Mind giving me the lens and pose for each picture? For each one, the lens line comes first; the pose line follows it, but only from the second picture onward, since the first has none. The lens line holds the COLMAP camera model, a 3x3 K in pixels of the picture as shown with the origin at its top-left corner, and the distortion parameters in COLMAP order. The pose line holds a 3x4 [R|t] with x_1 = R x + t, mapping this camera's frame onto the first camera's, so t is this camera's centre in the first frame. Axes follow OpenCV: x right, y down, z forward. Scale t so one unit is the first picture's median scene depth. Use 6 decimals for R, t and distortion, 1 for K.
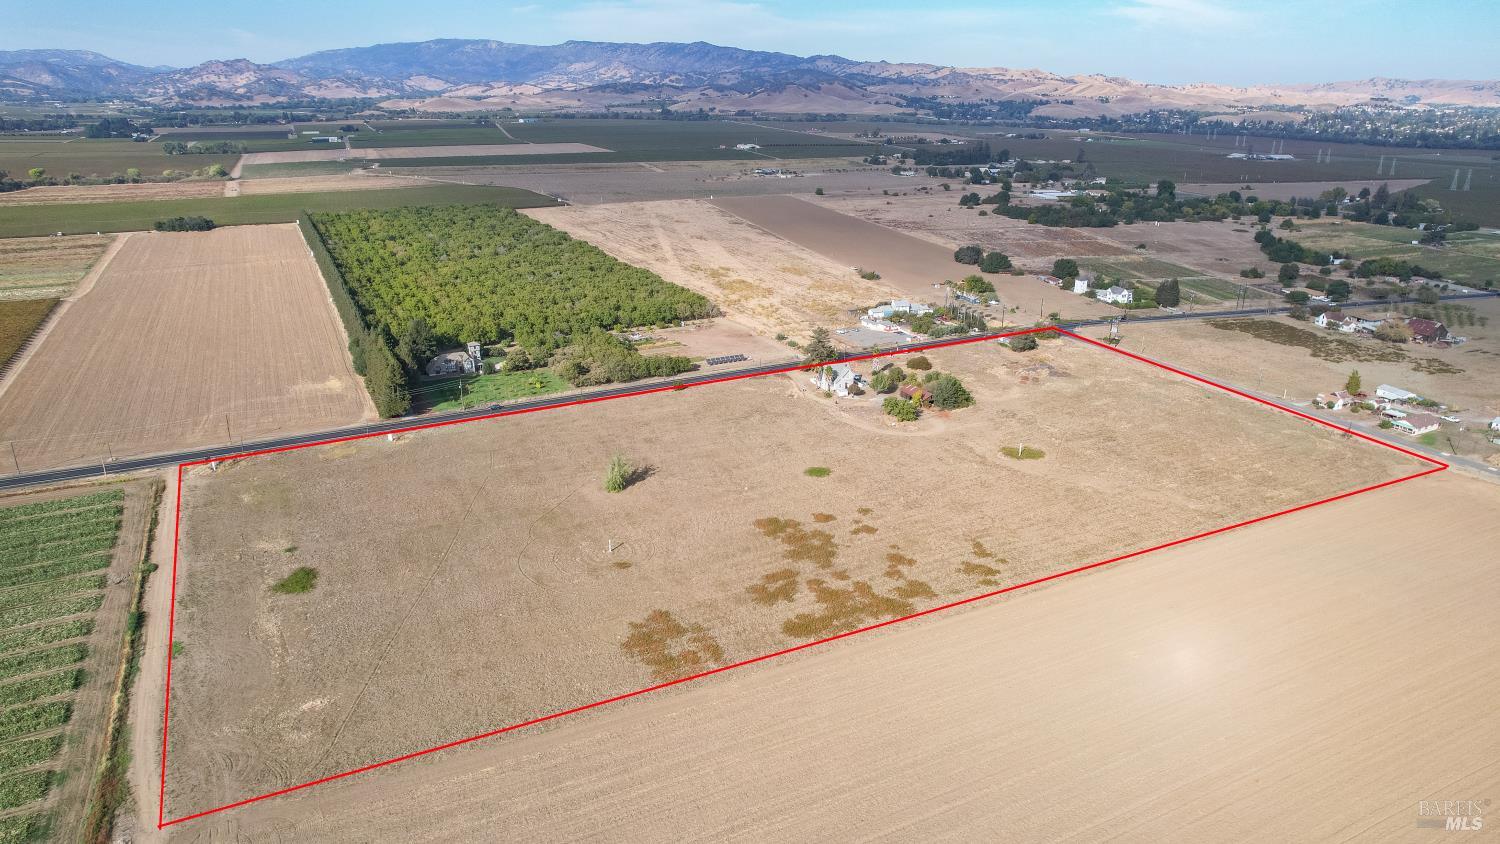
lens RADIAL K [[962.6, 0, 779.5], [0, 962.6, 422.1], [0, 0, 1]] dist [-0.066714, 0.050865]
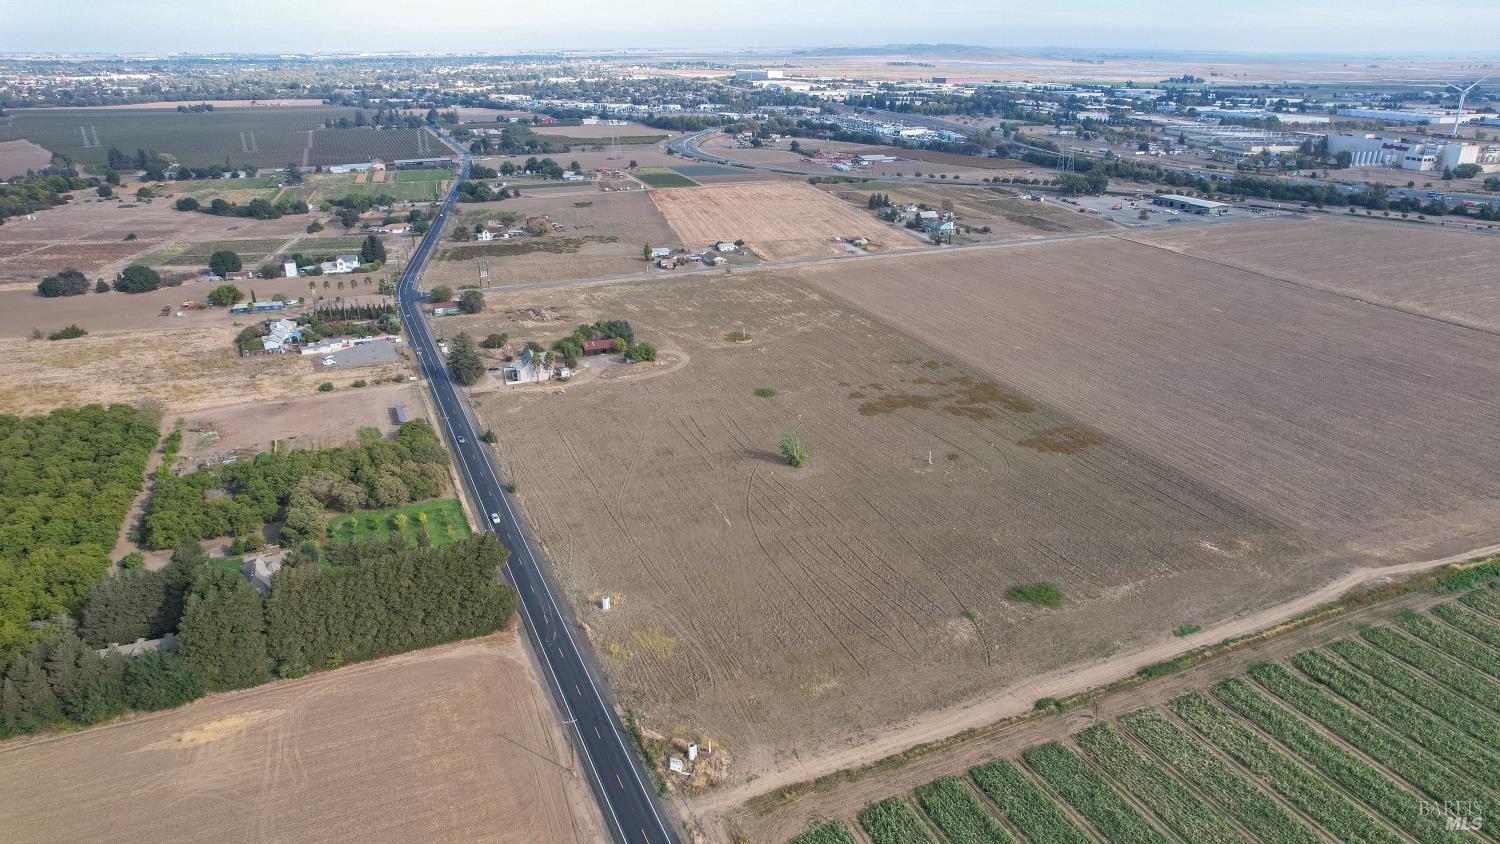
lens RADIAL K [[961.7, 0, 771.0], [0, 961.7, 417.9], [0, 0, 1]] dist [-0.074517, 0.070568]
pose [[0.074112, -0.372765, 0.924961, -0.647126], [0.334371, 0.883111, 0.329107, -0.186278], [-0.939523, 0.284890, 0.190091, 0.491020]]
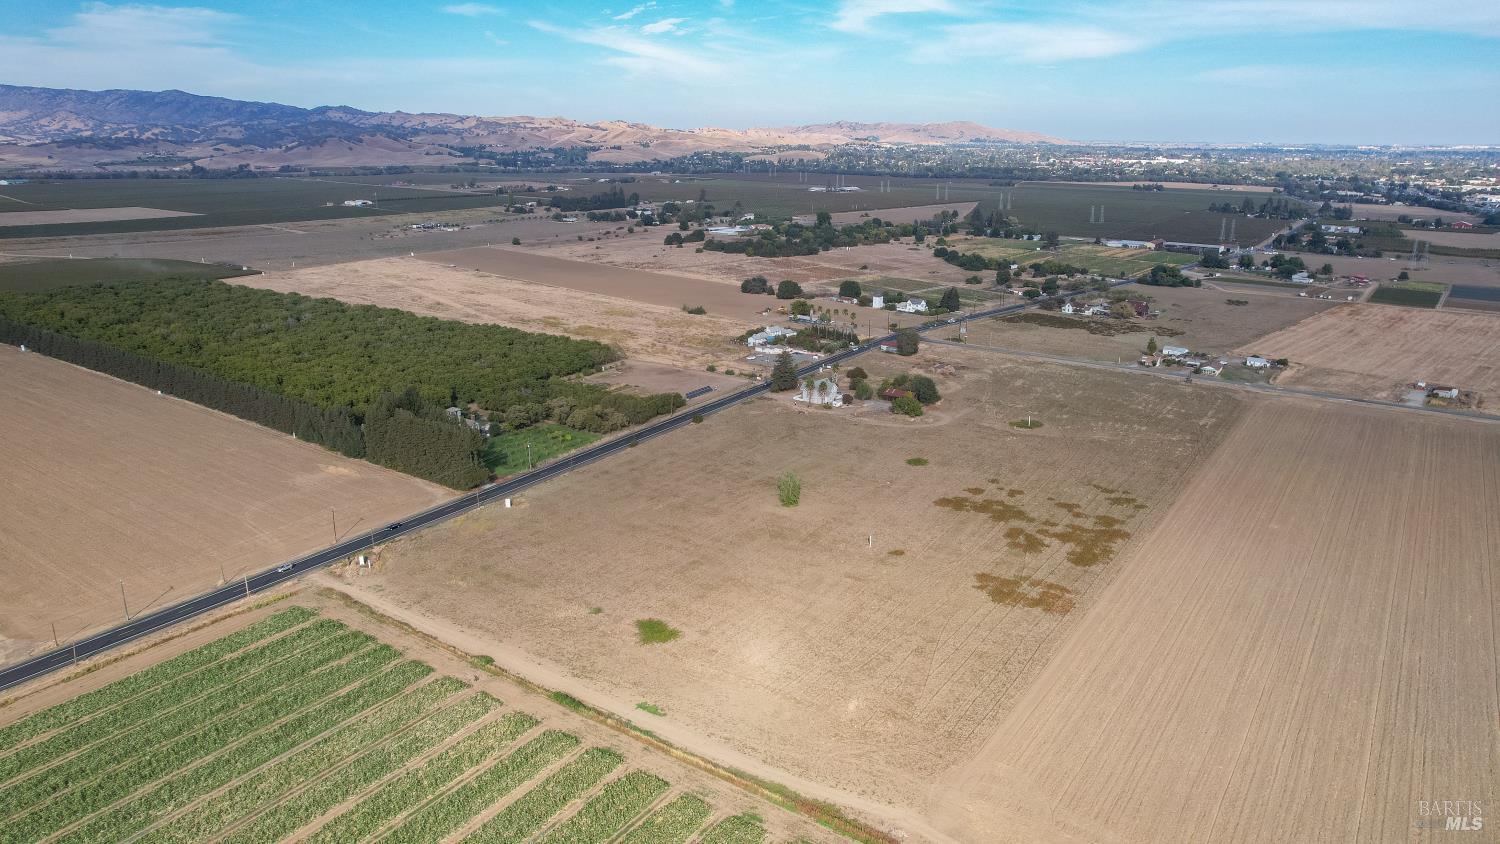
lens RADIAL K [[961.7, 0, 771.0], [0, 961.7, 417.9], [0, 0, 1]] dist [-0.074517, 0.070568]
pose [[0.886432, -0.139040, 0.441481, -0.393517], [0.160591, 0.986953, -0.011614, -0.010293], [-0.434106, 0.081193, 0.897195, 0.013931]]
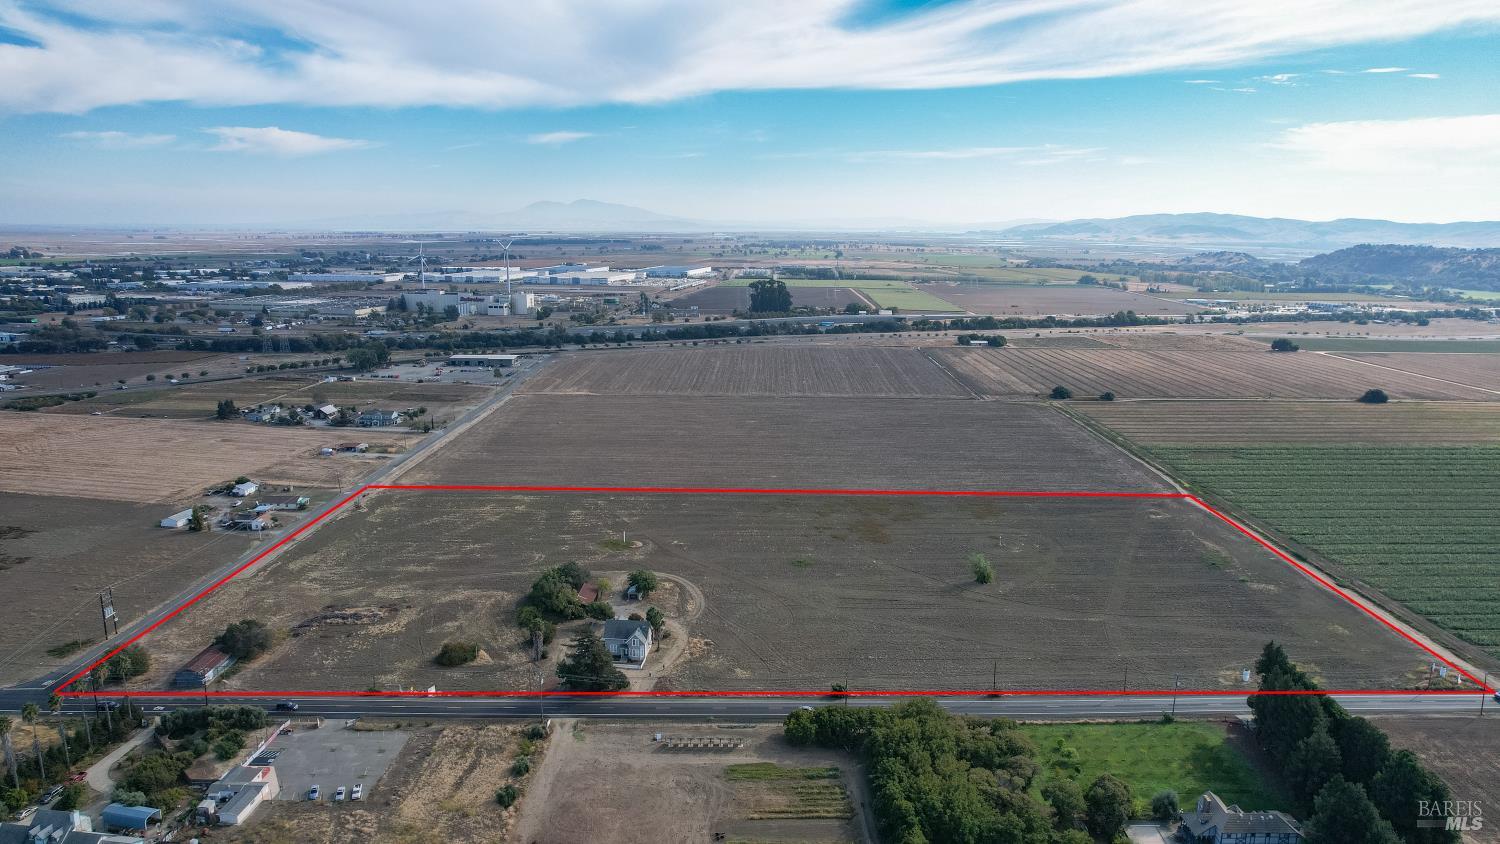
lens RADIAL K [[961.7, 0, 771.0], [0, 961.7, 417.9], [0, 0, 1]] dist [-0.074517, 0.070568]
pose [[-0.881725, -0.109938, 0.458776, -0.266698], [0.143026, 0.864406, 0.482023, -0.402371], [-0.449561, 0.490628, -0.746444, 1.110395]]
